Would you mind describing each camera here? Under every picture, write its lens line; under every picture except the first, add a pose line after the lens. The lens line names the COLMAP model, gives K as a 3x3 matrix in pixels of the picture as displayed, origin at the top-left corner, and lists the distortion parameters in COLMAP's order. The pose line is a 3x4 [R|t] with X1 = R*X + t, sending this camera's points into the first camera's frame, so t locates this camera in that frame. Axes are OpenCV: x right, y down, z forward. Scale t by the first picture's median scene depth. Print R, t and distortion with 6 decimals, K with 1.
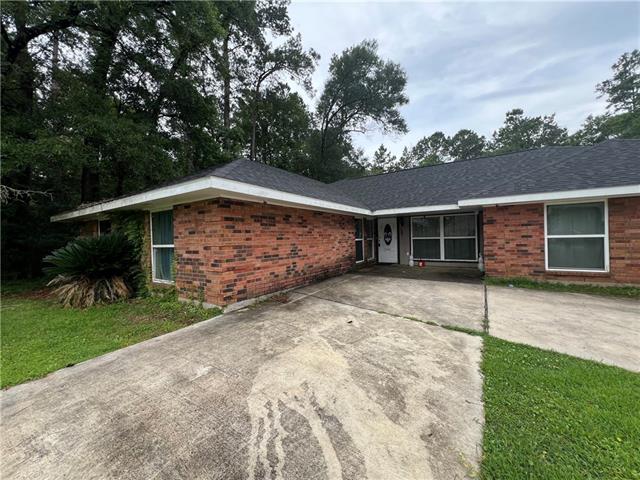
lens RADIAL K [[259.4, 0, 320.4], [0, 259.4, 238.7], [0, 0, 1]] dist [0.002018, 0.000043]
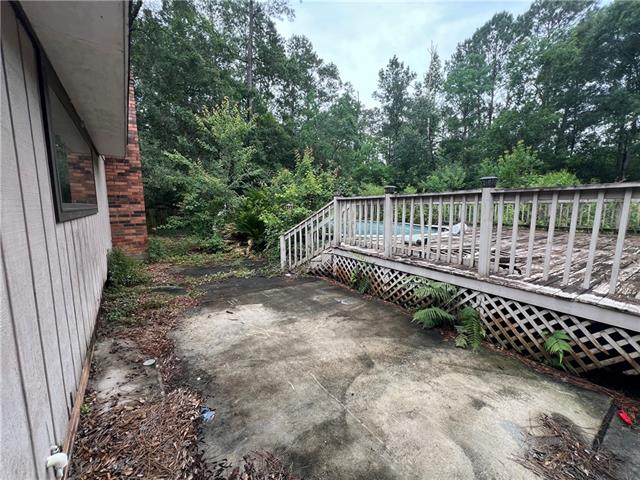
lens RADIAL K [[256.2, 0, 319.1], [0, 256.2, 238.2], [0, 0, 1]] dist [-0.002442, 0.000215]
pose [[0.933921, 0.065479, -0.351430, 1.603703], [-0.017629, 0.990321, 0.137669, -0.052166], [0.357043, -0.122377, 0.926037, 1.577544]]
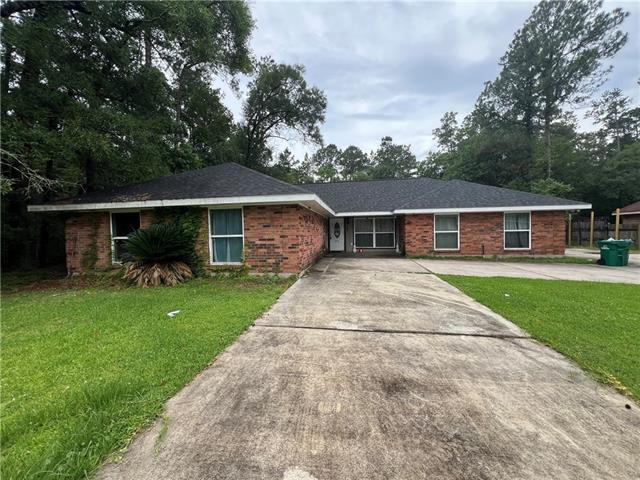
lens RADIAL K [[259.4, 0, 323.1], [0, 259.4, 238.5], [0, 0, 1]] dist [0.002018, 0.000043]
pose [[0.904874, -0.001198, 0.425677, -0.438913], [-0.003509, 0.999941, 0.010273, 0.015547], [-0.425664, -0.010790, 0.904817, -0.231379]]
